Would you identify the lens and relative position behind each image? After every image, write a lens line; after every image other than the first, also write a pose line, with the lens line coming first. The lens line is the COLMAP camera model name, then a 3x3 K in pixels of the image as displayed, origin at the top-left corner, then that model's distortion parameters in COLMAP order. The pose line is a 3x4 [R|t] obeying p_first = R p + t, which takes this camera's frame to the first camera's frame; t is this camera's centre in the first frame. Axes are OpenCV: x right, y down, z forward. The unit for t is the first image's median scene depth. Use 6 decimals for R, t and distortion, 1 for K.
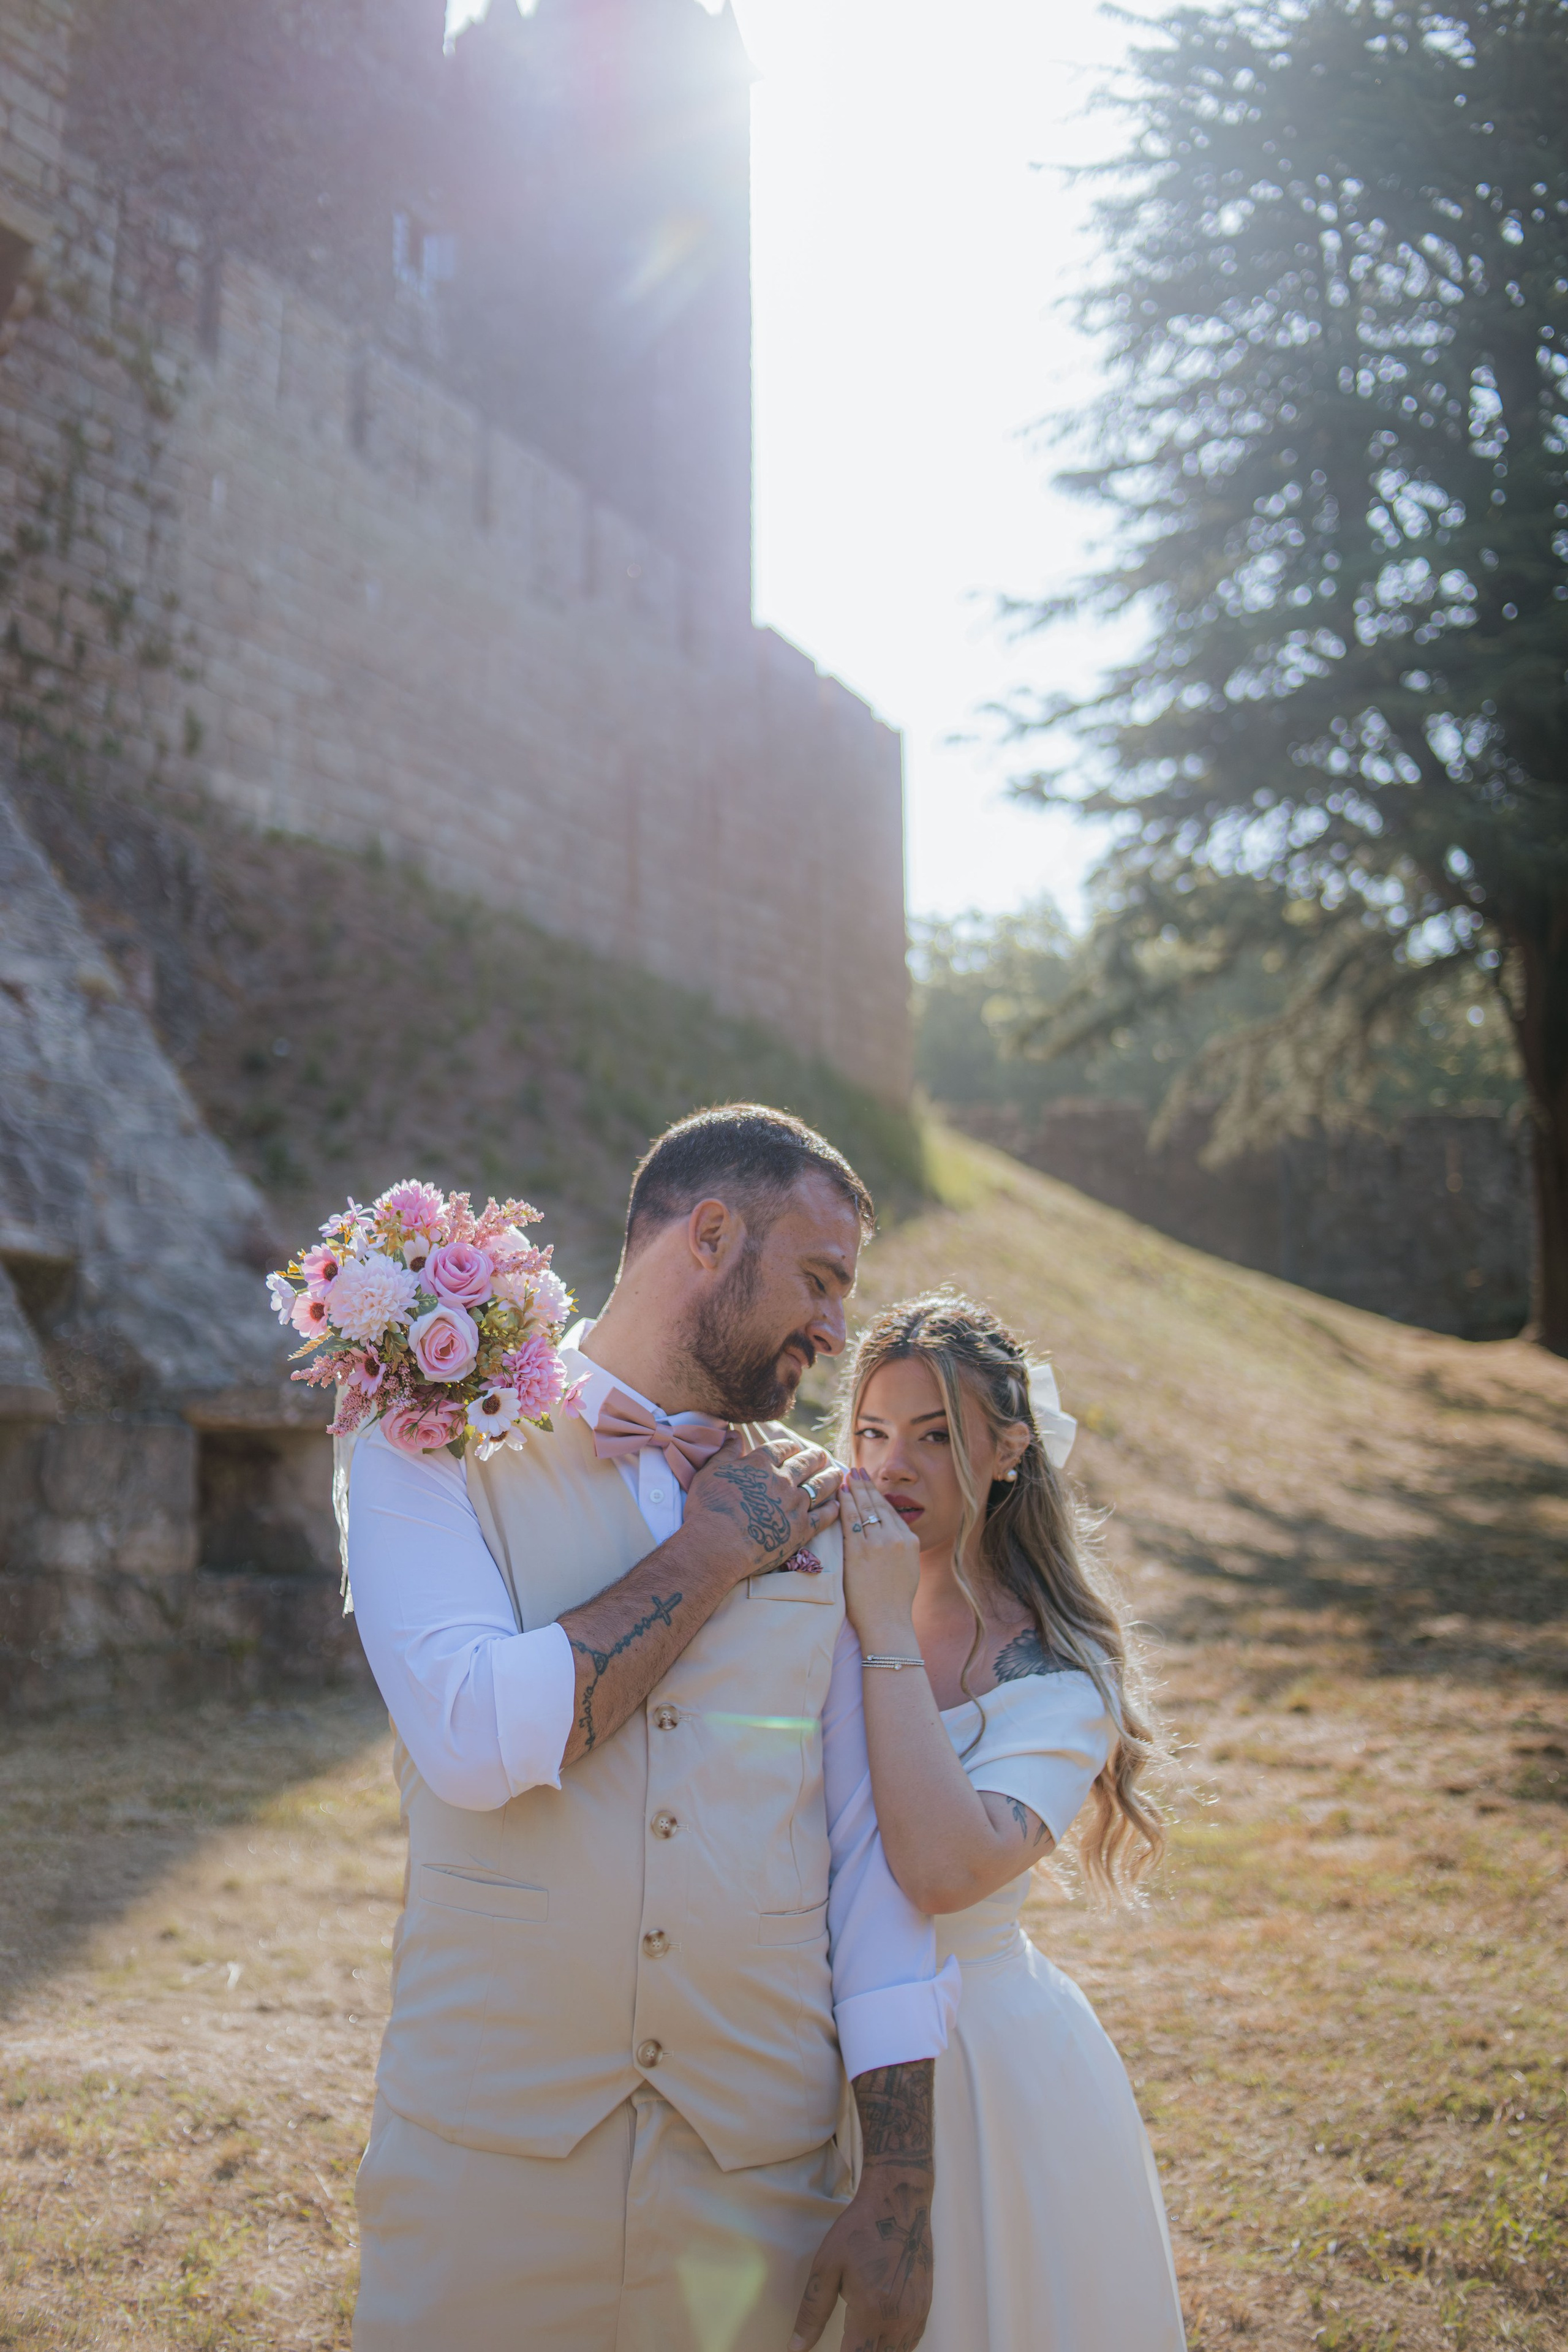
lens RADIAL K [[2322.9, 0, 776.2], [0, 2322.9, 1170.0], [0, 0, 1]] dist [-0.147085, 0.073648]
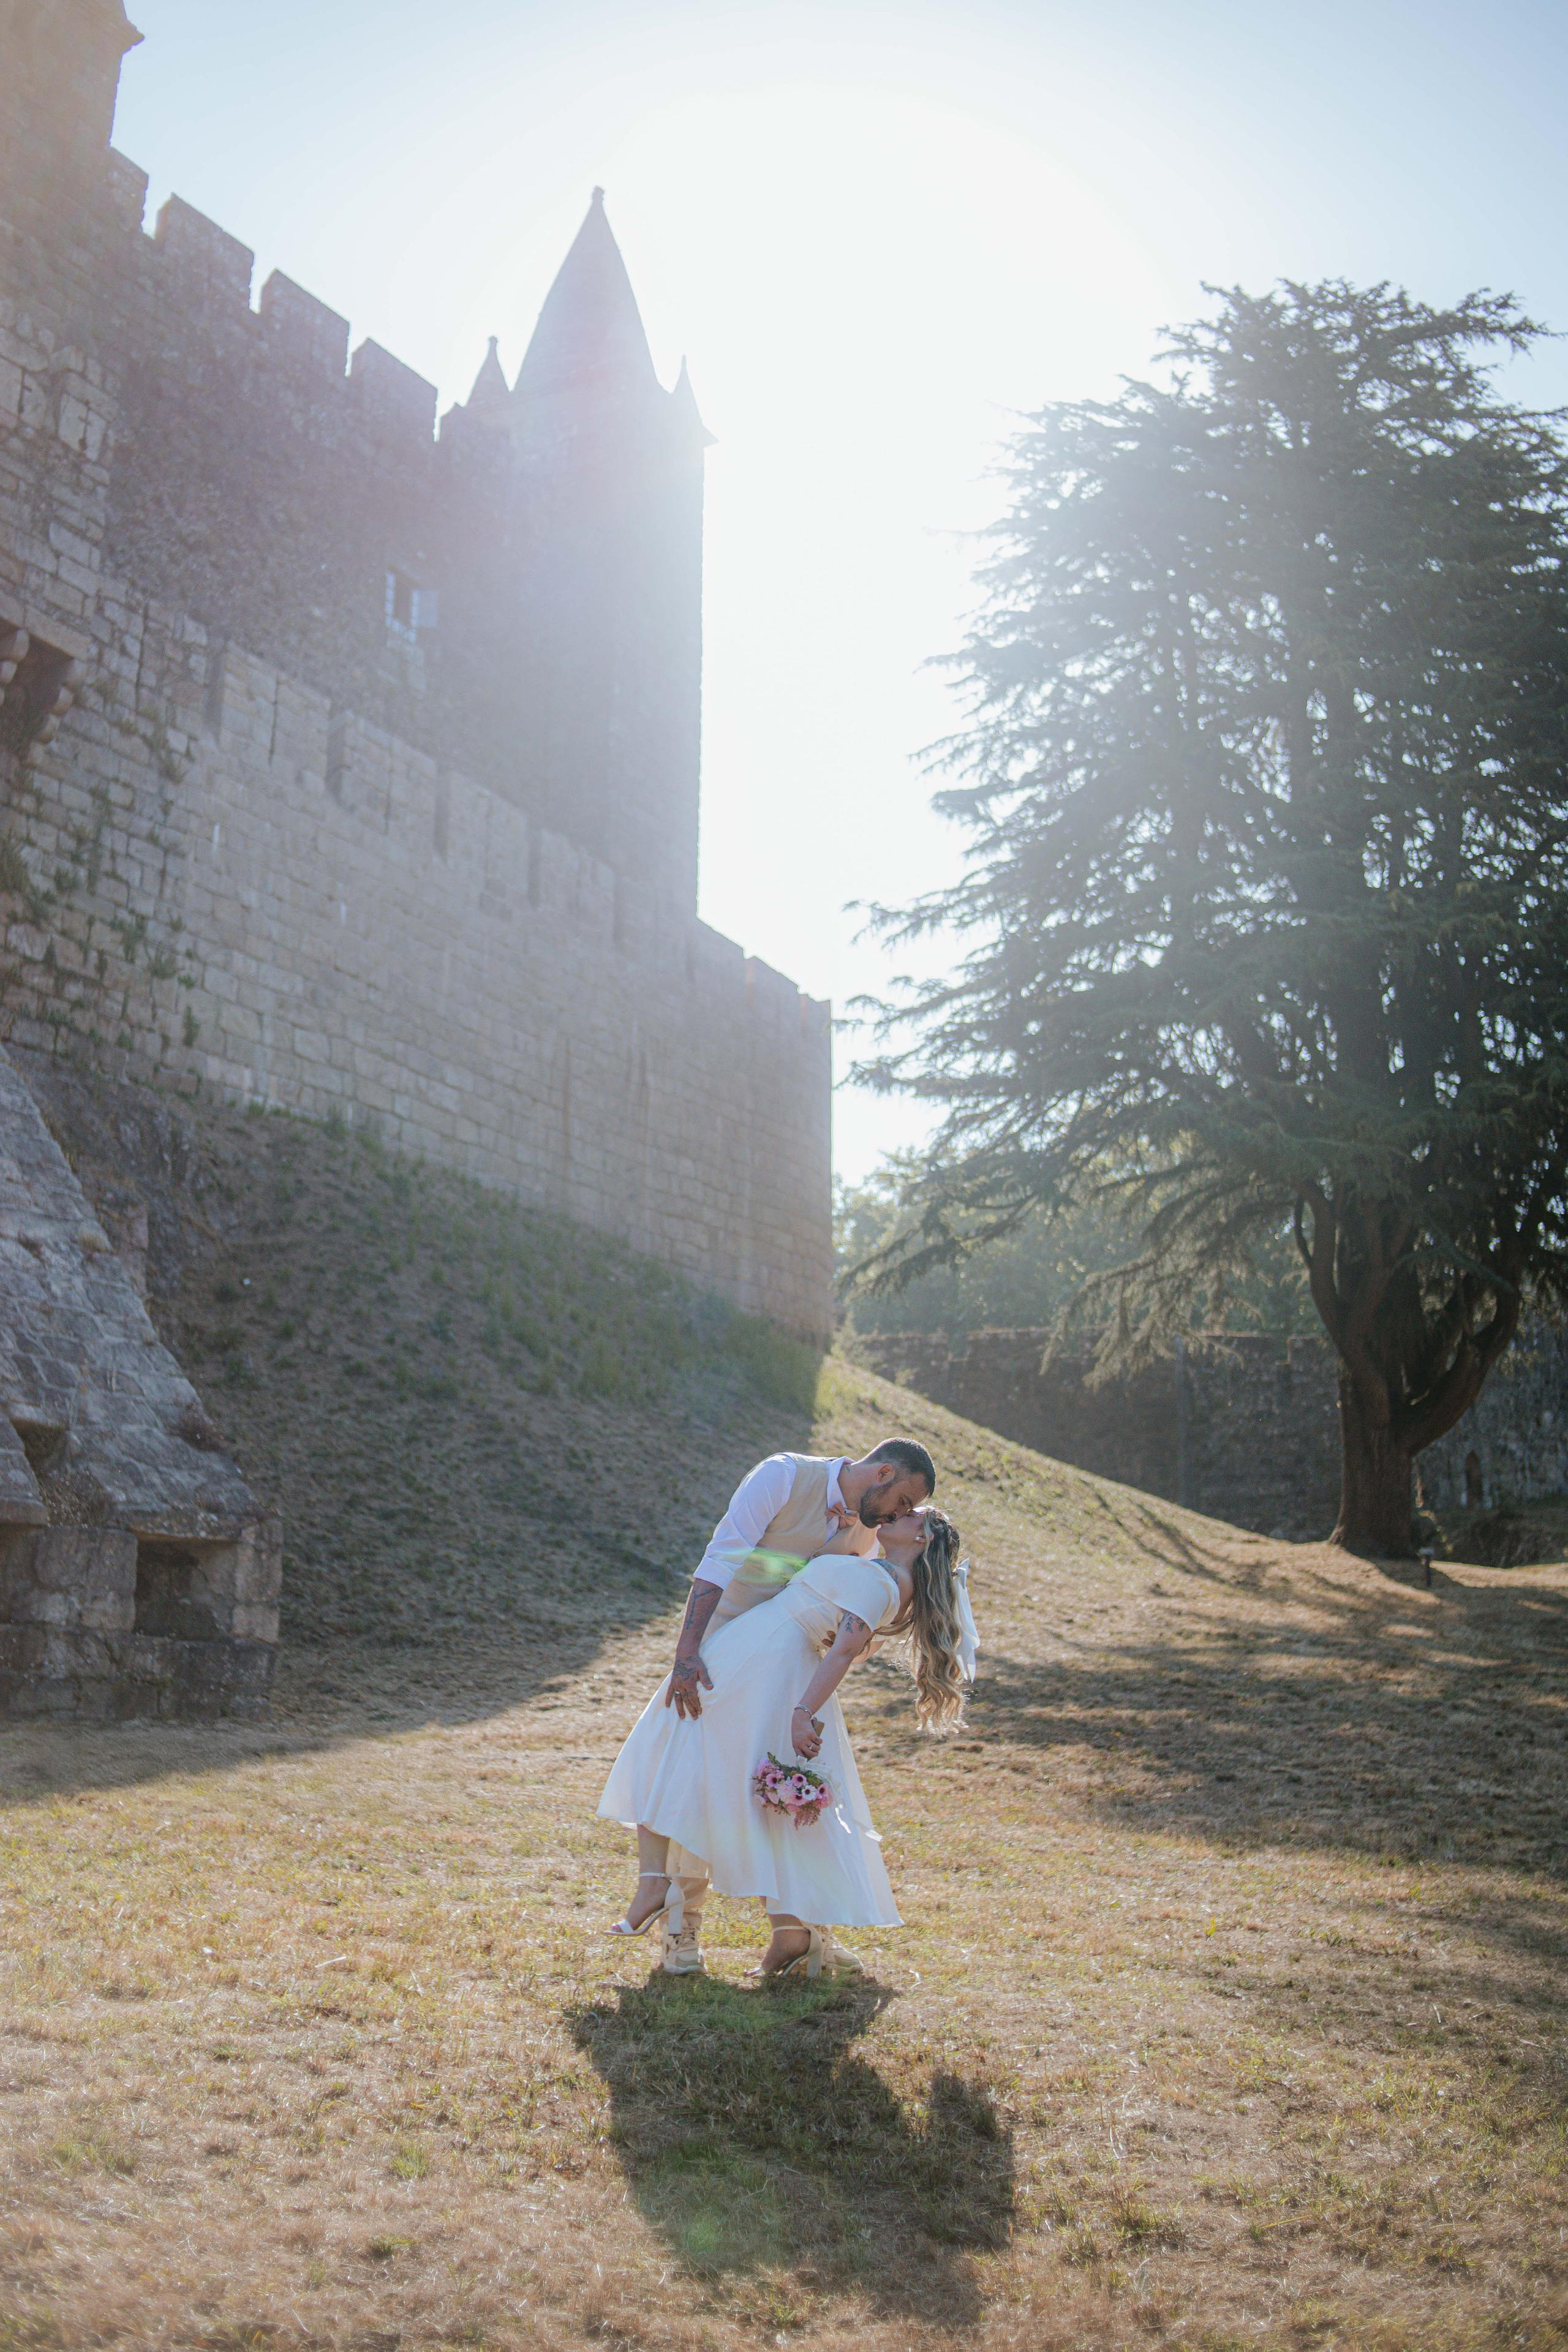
lens RADIAL K [[2300.2, 0, 779.8], [0, 2300.2, 1167.6], [0, 0, 1]] dist [-0.142630, 0.079937]
pose [[0.999861, 0.008365, -0.014454, 0.089280], [-0.009734, 0.995194, -0.097437, 0.004351], [0.013569, 0.097565, 0.995137, -0.239350]]
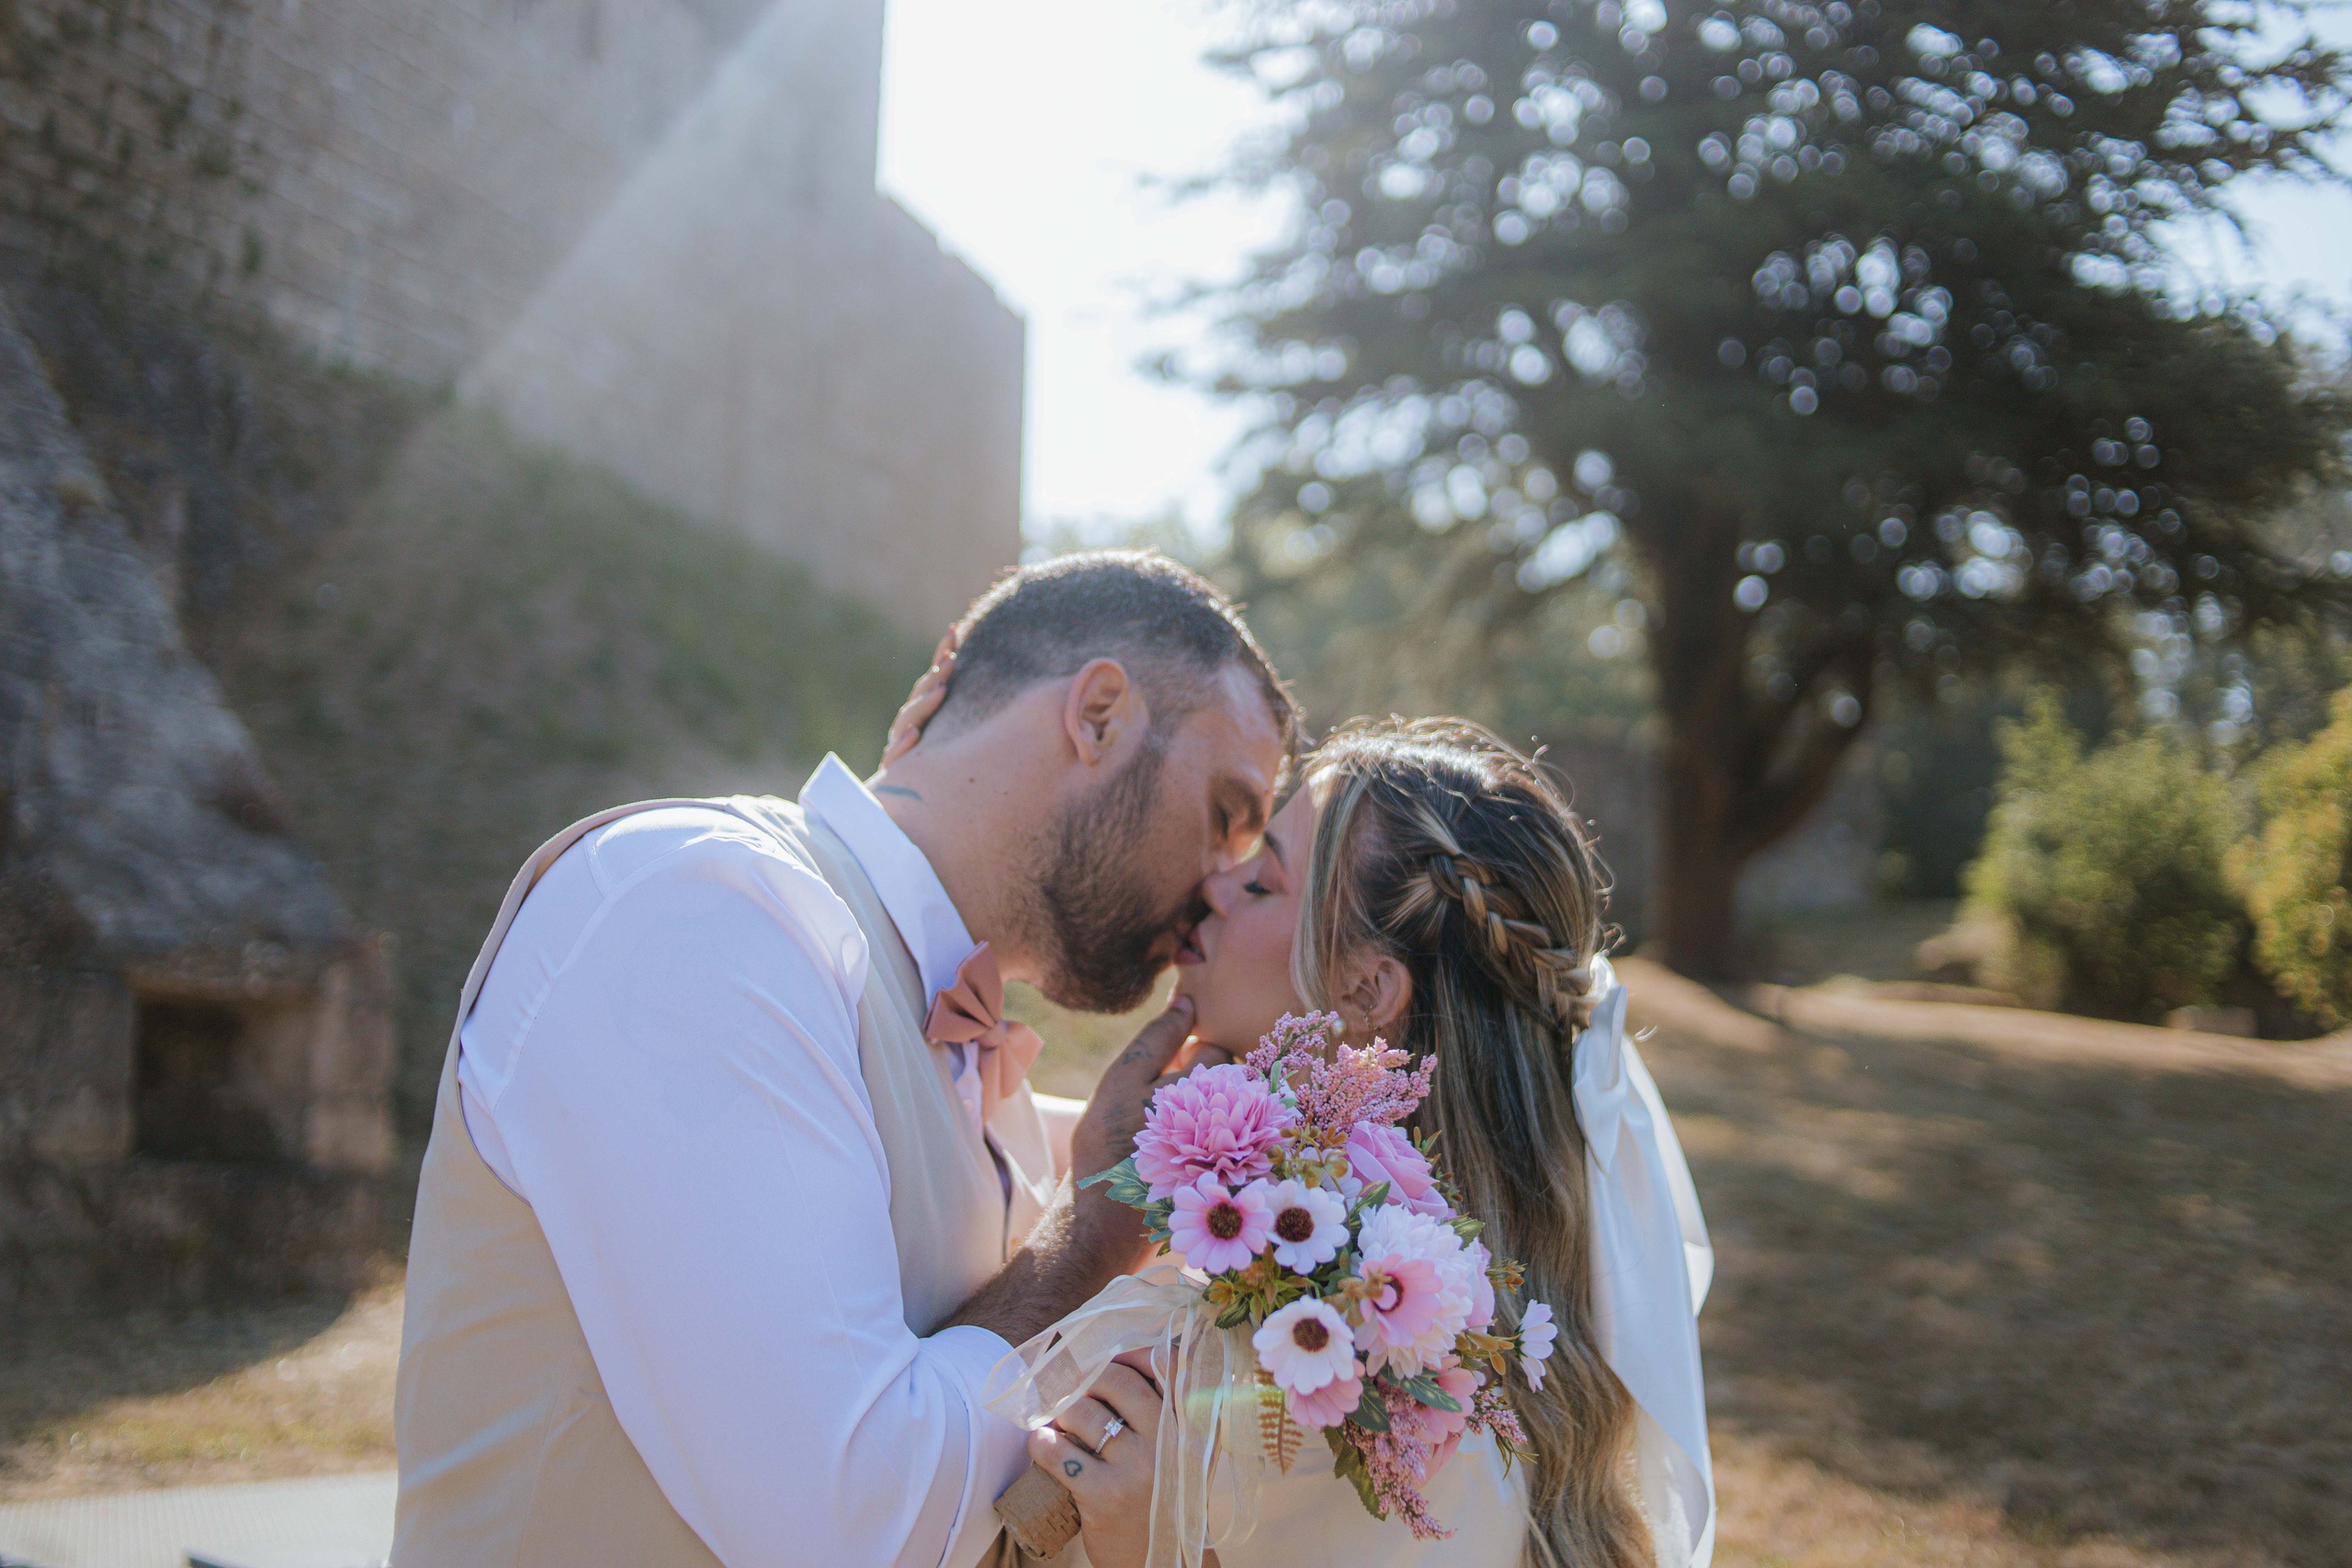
lens RADIAL K [[2338.9, 0, 1176.0], [0, 2338.9, 784.0], [0, 0, 1]] dist [-0.139703, 0.077368]
pose [[0.992631, 0.034861, 0.116057, 0.014593], [-0.035054, 0.999385, -0.000378, 0.009511], [-0.115999, -0.003694, 0.993242, 0.049438]]
